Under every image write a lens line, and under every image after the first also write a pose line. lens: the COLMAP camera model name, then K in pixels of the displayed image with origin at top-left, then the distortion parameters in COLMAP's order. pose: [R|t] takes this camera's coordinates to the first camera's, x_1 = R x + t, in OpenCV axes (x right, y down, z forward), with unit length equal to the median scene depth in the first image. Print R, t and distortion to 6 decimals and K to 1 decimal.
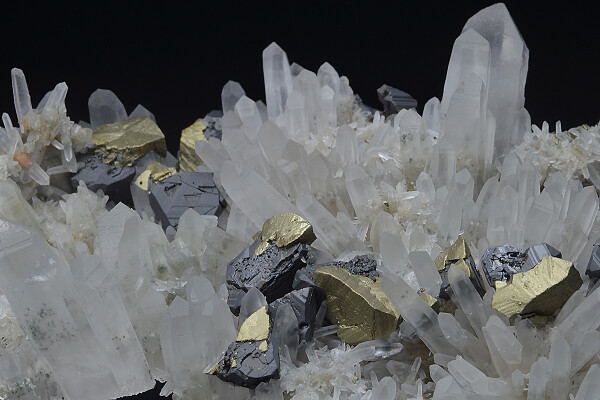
lens RADIAL K [[1696.9, 0, 300.0], [0, 1696.9, 200.0], [0, 0, 1]] dist [-0.054155, -0.254849]
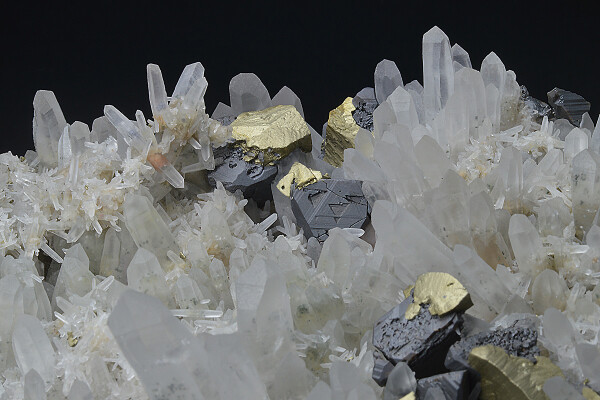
lens RADIAL K [[1696.9, 0, 300.0], [0, 1696.9, 200.0], [0, 0, 1]] dist [-0.054155, -0.254849]
pose [[0.995901, 0.060140, -0.067565, -0.022292], [-0.047252, 0.982833, 0.178342, -0.170516], [0.077131, -0.174419, 0.981646, 0.097082]]
